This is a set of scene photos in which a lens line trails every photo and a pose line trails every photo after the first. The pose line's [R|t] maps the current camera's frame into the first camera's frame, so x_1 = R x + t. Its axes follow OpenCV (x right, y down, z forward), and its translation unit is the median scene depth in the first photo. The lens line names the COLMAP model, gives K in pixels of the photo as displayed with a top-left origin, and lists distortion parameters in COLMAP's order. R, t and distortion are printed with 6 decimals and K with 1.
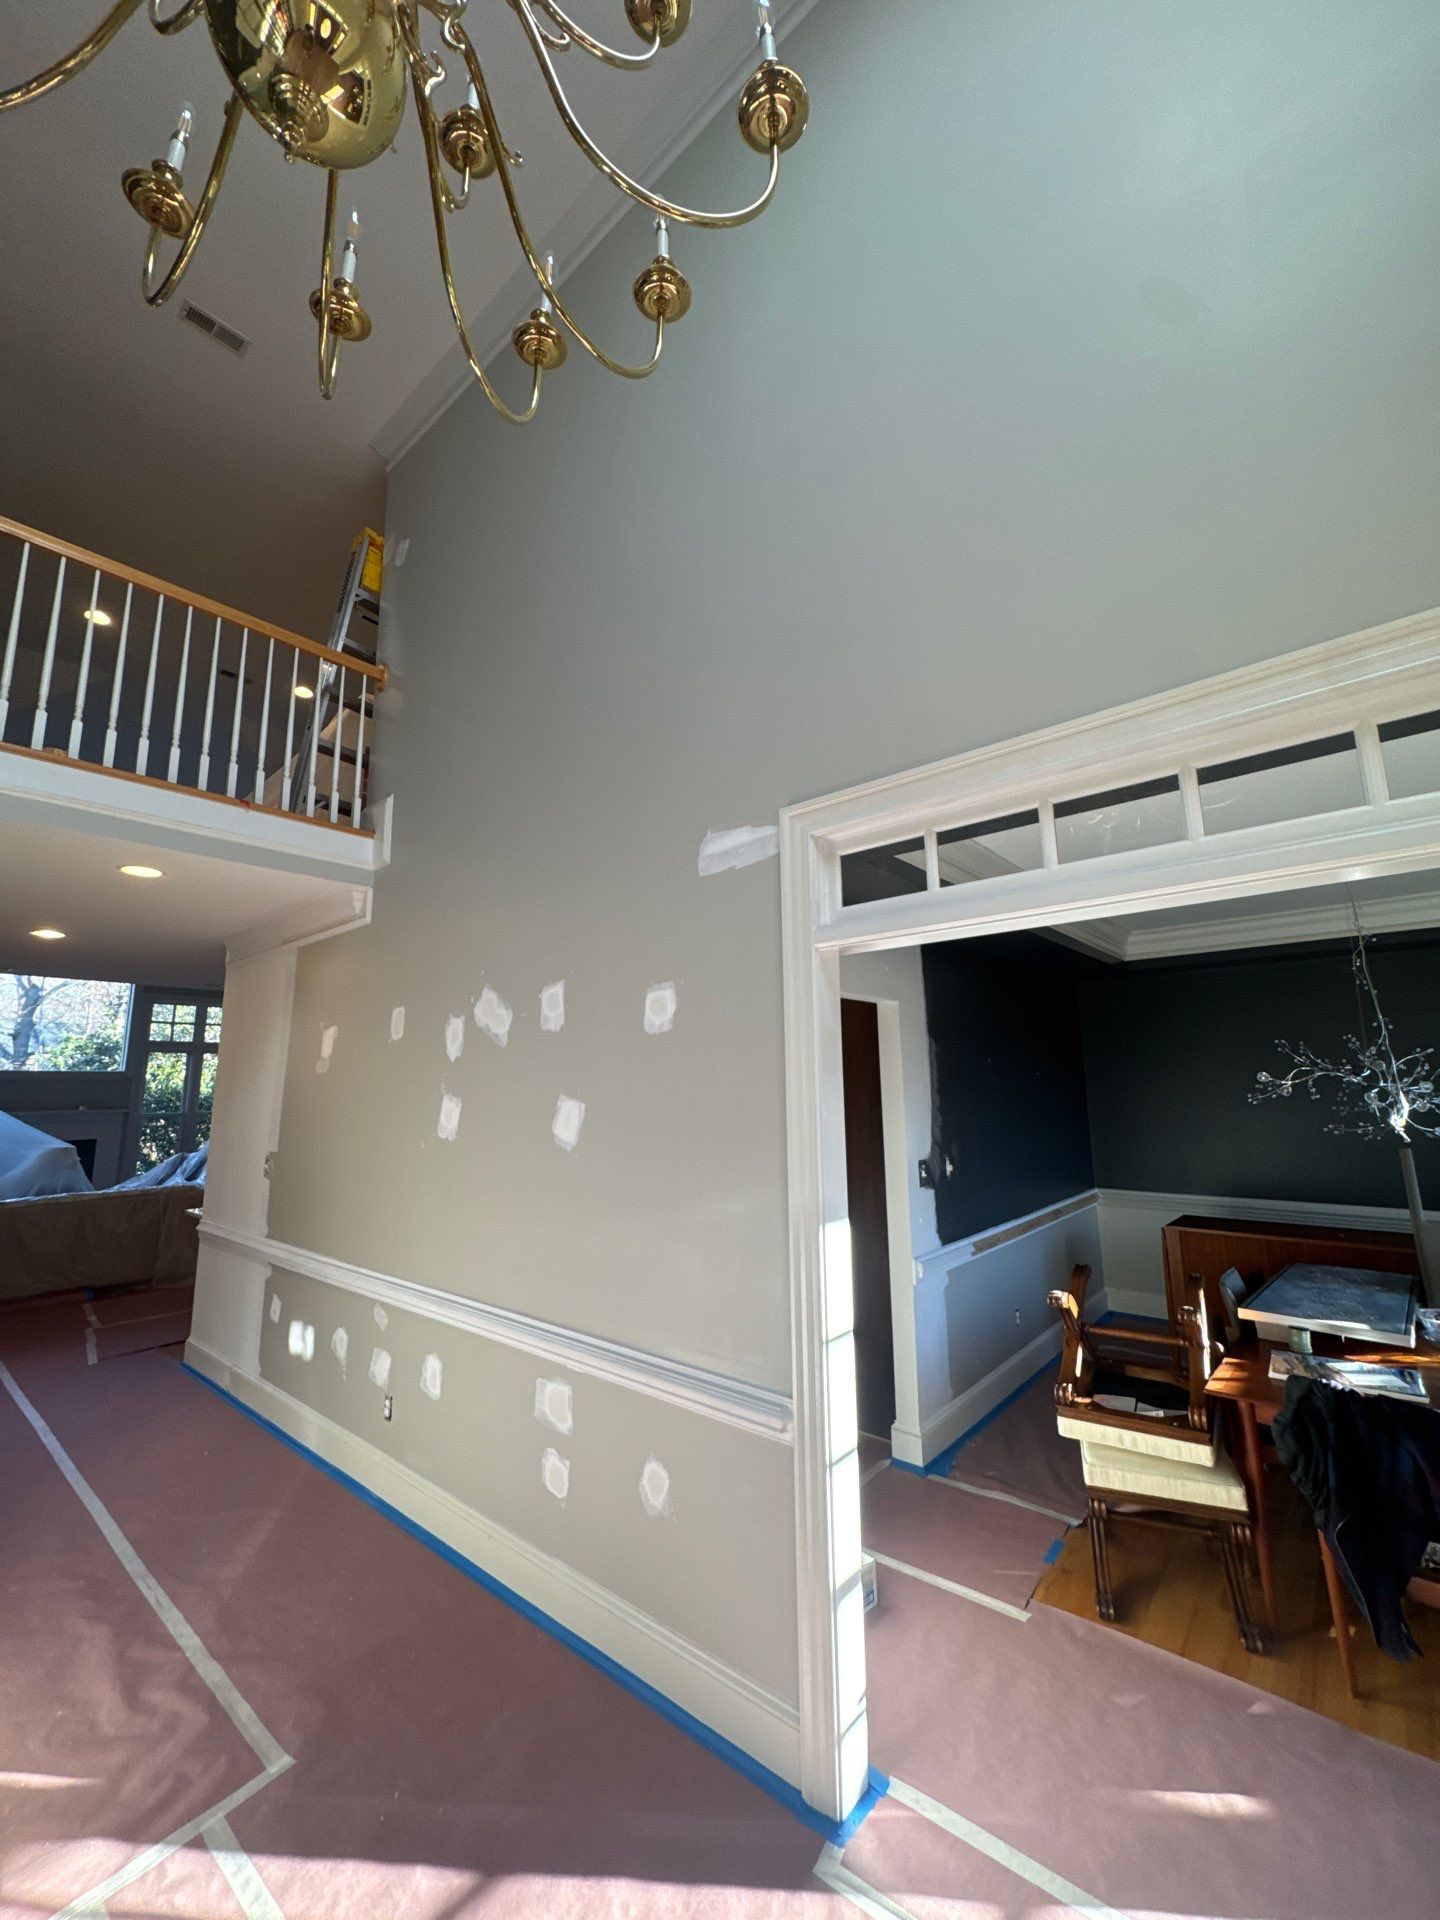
lens RADIAL K [[752.7, 0, 716.5], [0, 752.7, 966.5], [0, 0, 1]] dist [-0.001902, 0.000631]
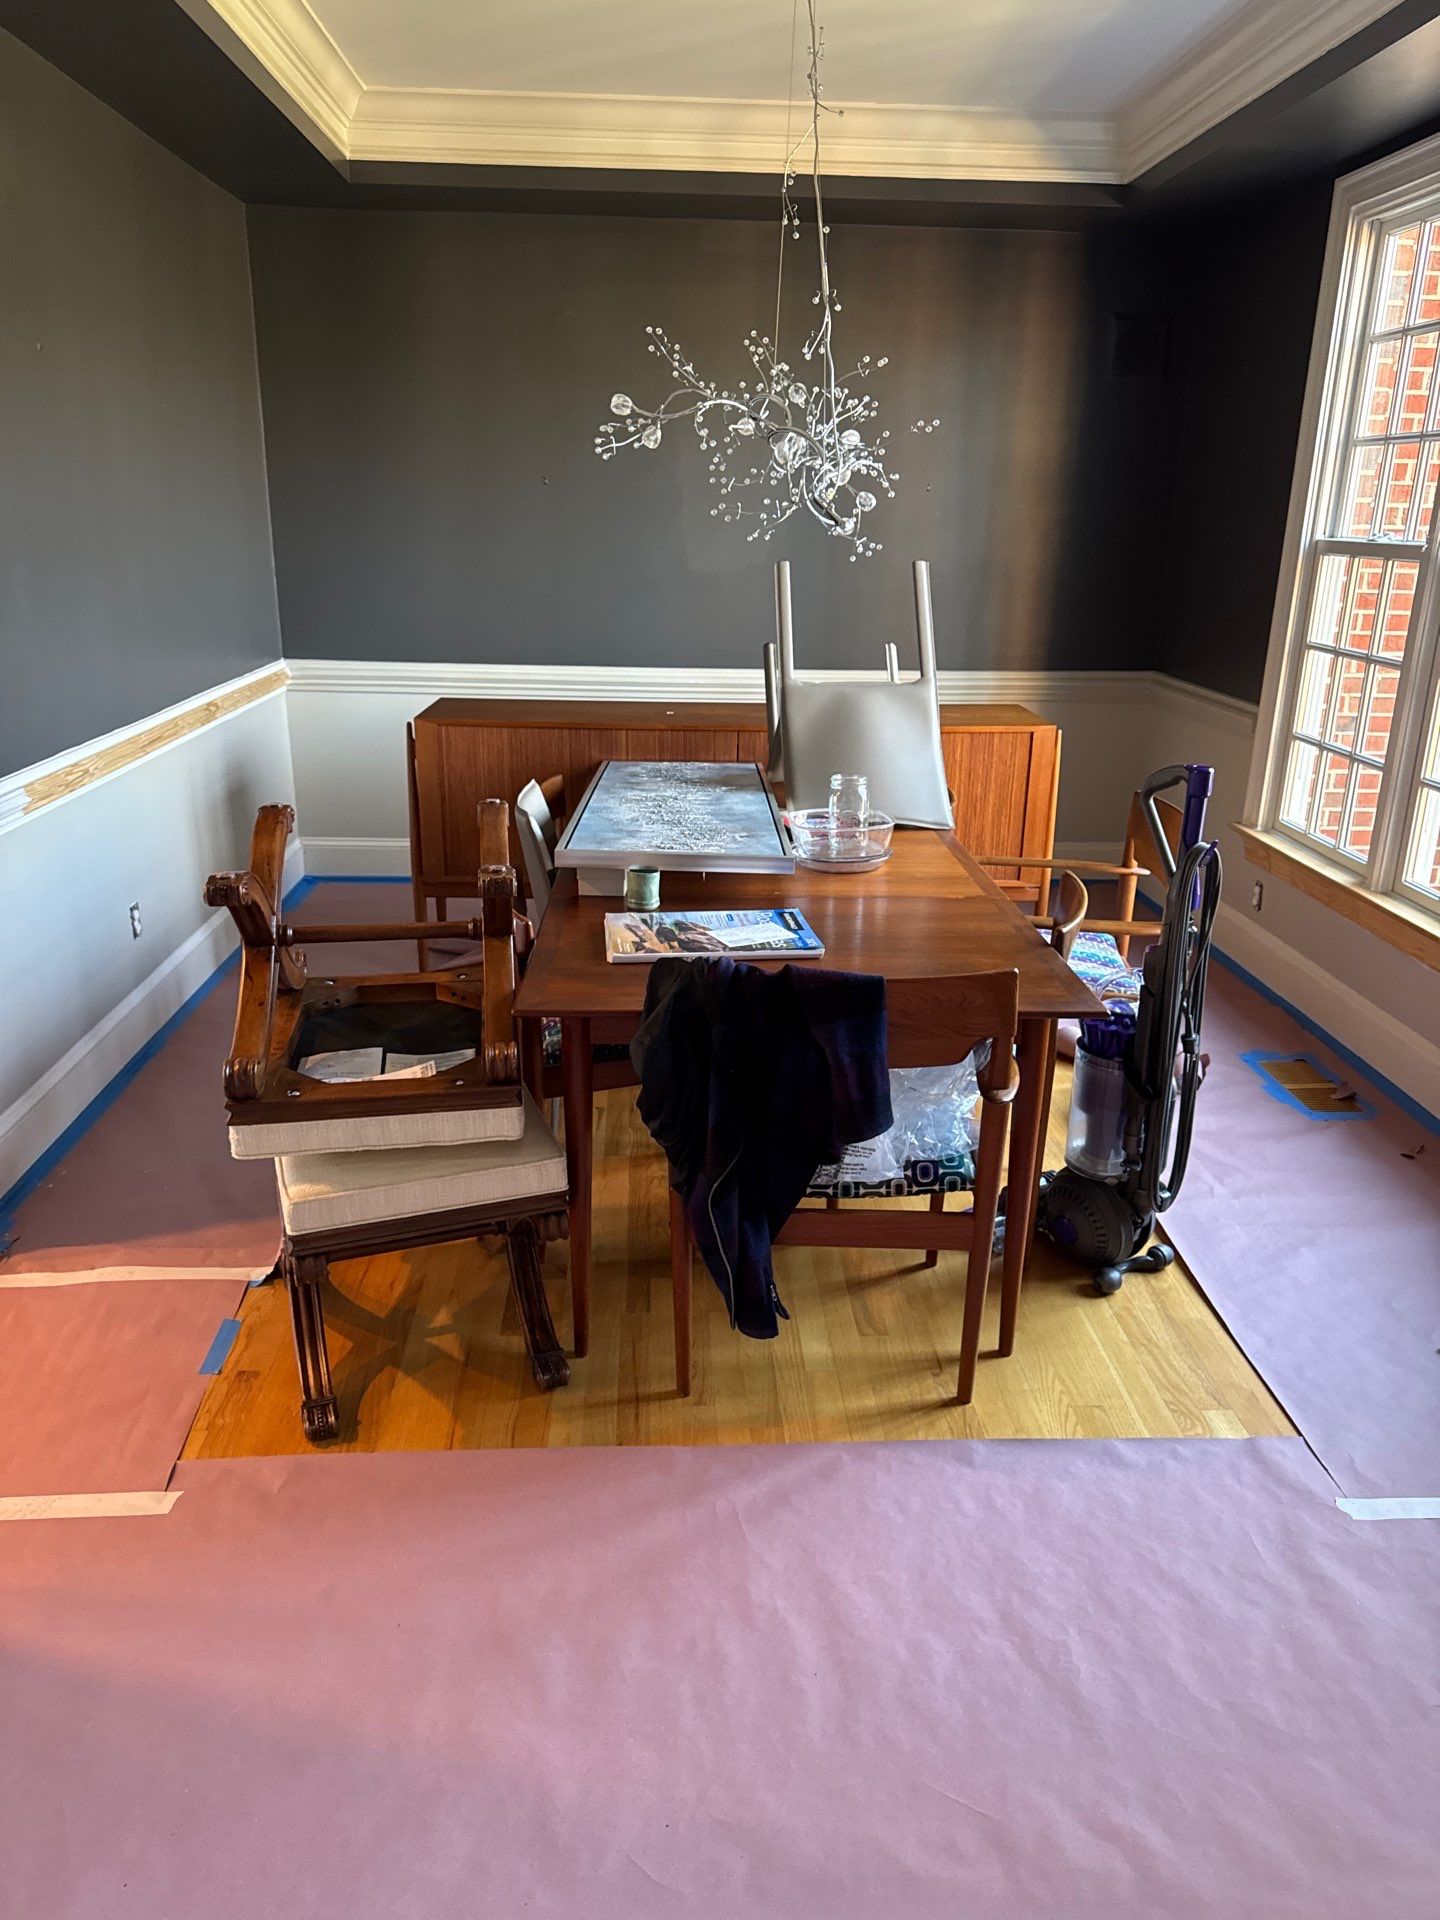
lens RADIAL K [[1347.6, 0, 731.0], [0, 1347.6, 955.9], [0, 0, 1]] dist [0.046717, -0.053871]
pose [[0.709852, -0.187196, 0.679019, 0.121111], [-0.148149, 0.902789, 0.403762, 0.120676], [-0.688594, -0.387208, 0.613114, 0.305786]]
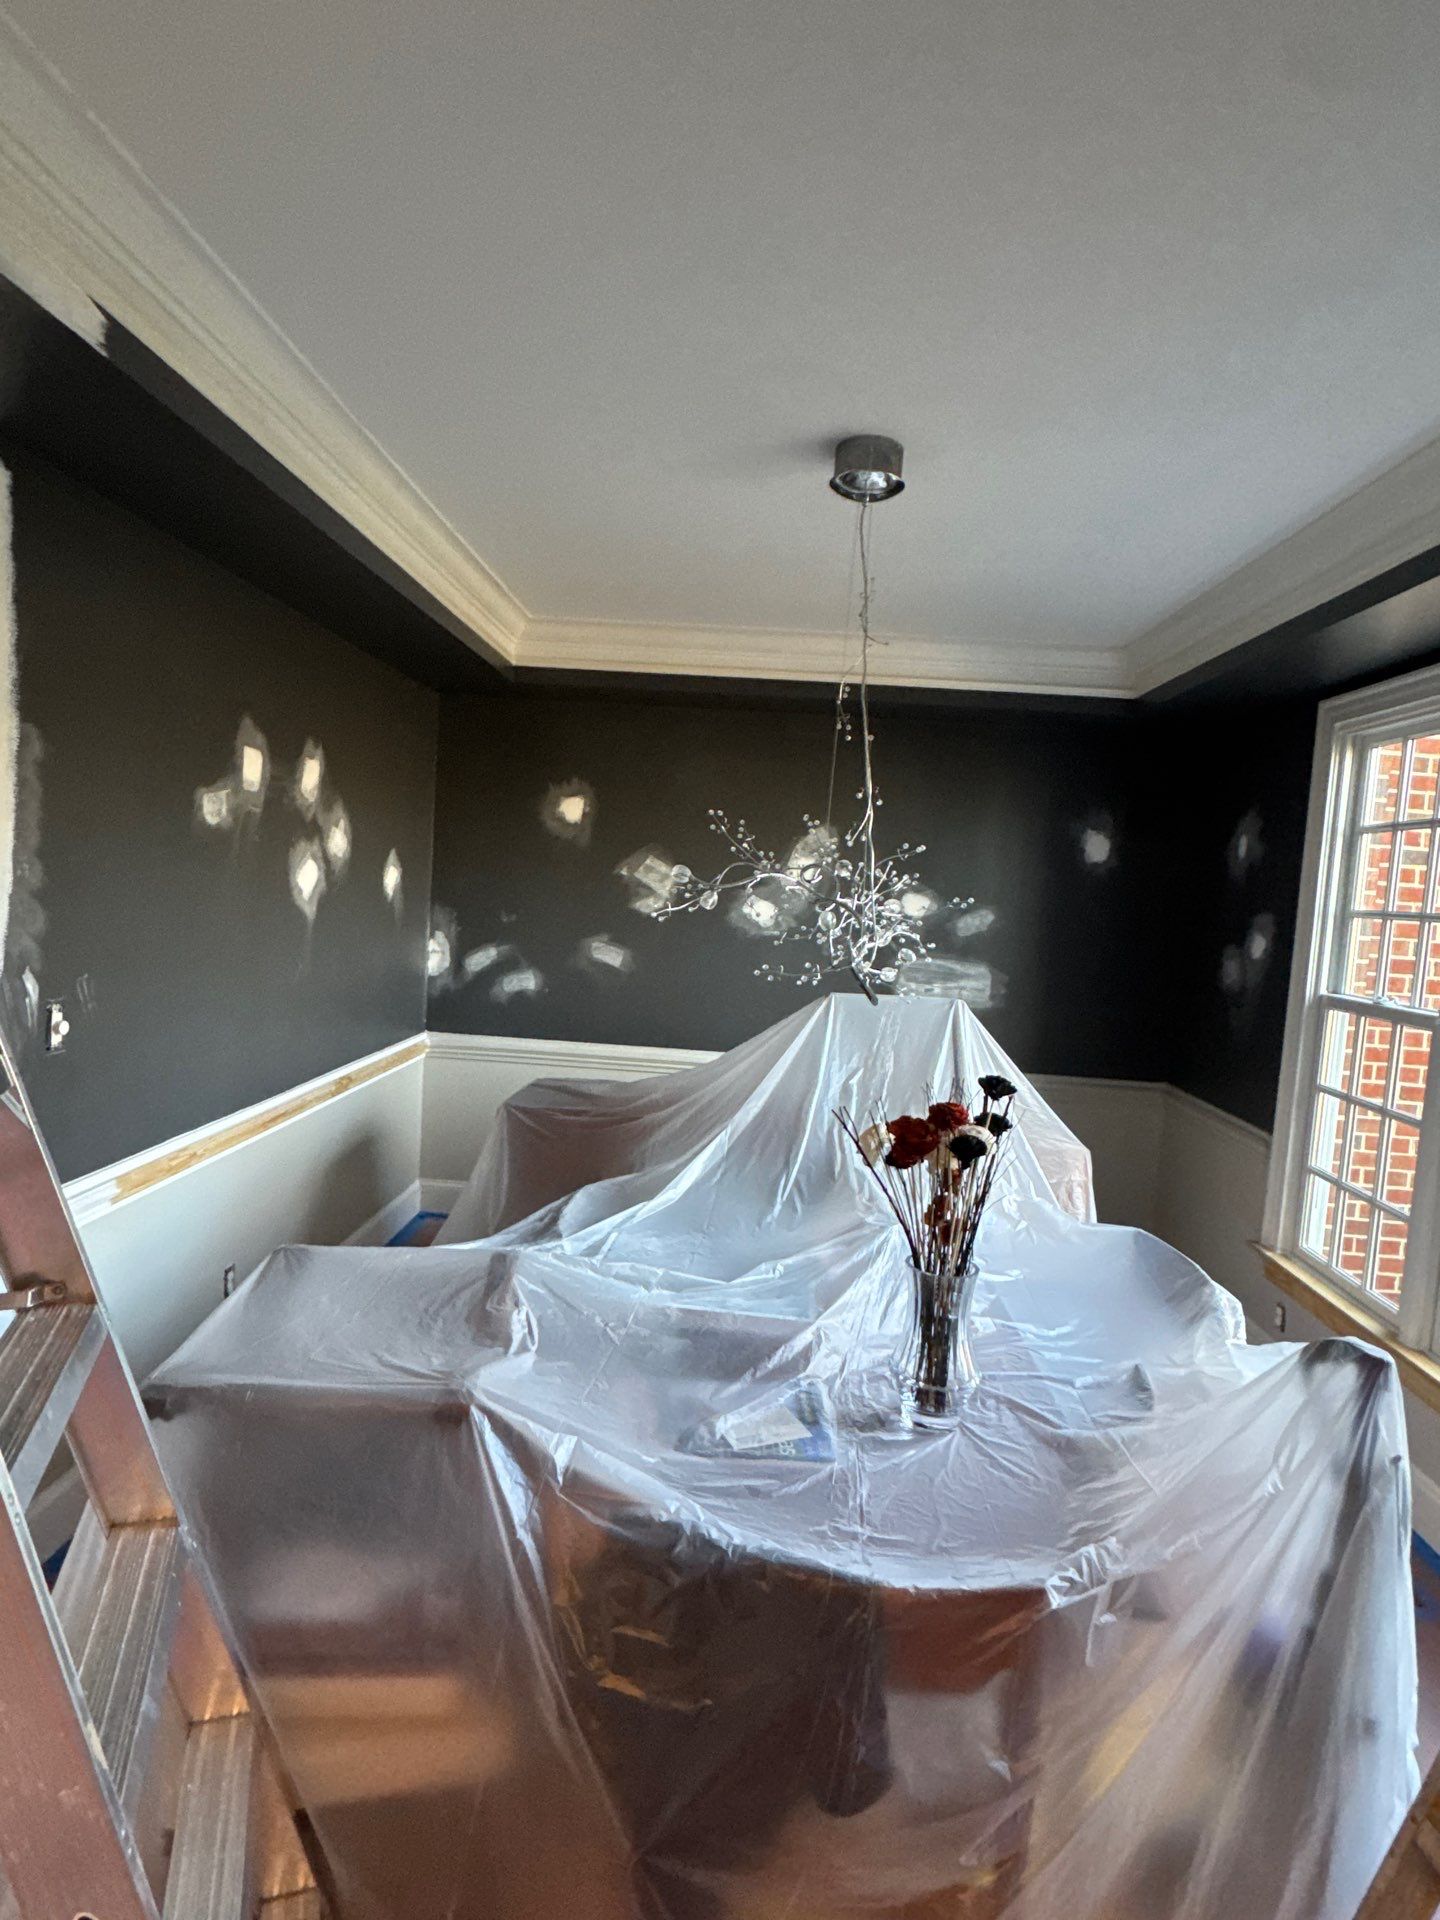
lens RADIAL K [[1082.6, 0, 717.9], [0, 1082.6, 986.7], [0, 0, 1]] dist [0.002657, -0.000574]
pose [[0.768538, 0.018416, 0.639539, 0.286855], [-0.180318, 0.965300, 0.188893, 0.085235], [-0.613869, -0.260492, 0.745191, 0.438650]]
